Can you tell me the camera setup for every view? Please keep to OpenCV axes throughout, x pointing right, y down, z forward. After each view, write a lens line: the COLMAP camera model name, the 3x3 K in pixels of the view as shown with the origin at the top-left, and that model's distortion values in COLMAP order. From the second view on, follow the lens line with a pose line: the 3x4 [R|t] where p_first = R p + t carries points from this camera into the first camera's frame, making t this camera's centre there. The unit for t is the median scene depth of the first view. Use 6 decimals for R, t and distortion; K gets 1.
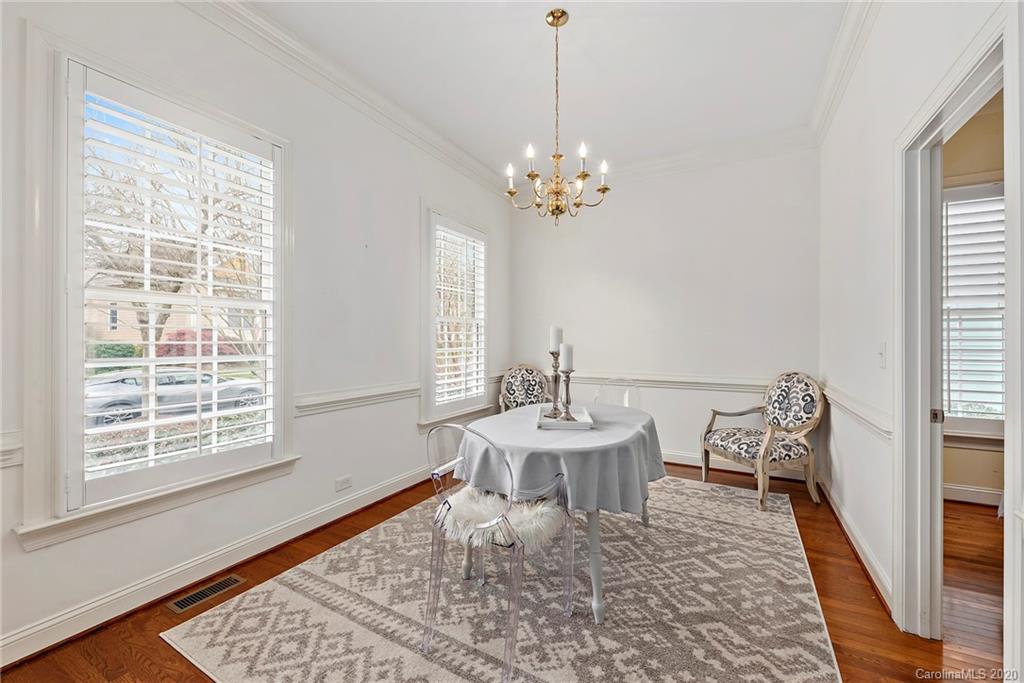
lens RADIAL K [[398.0, 0, 519.8], [0, 398.0, 342.6], [0, 0, 1]] dist [0.000961, -0.000515]
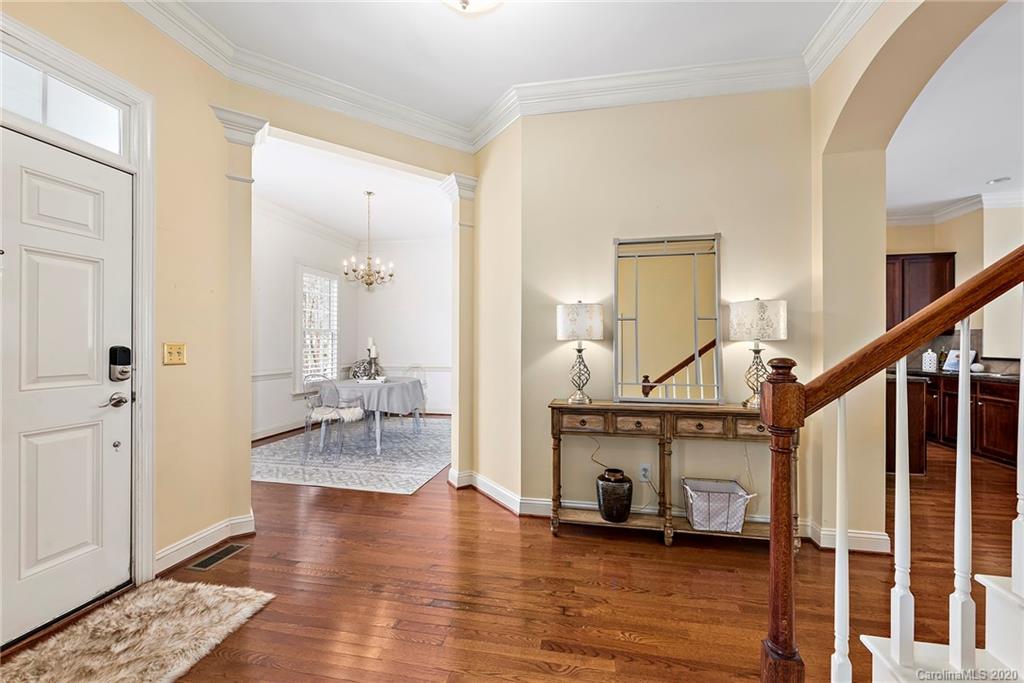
lens RADIAL K [[398.0, 0, 519.8], [0, 398.0, 342.6], [0, 0, 1]] dist [0.000961, -0.000515]
pose [[0.951278, 0.001011, 0.308333, 0.136063], [0.001023, 0.999979, -0.006436, 0.002456], [-0.308333, 0.006437, 0.951257, -0.850634]]
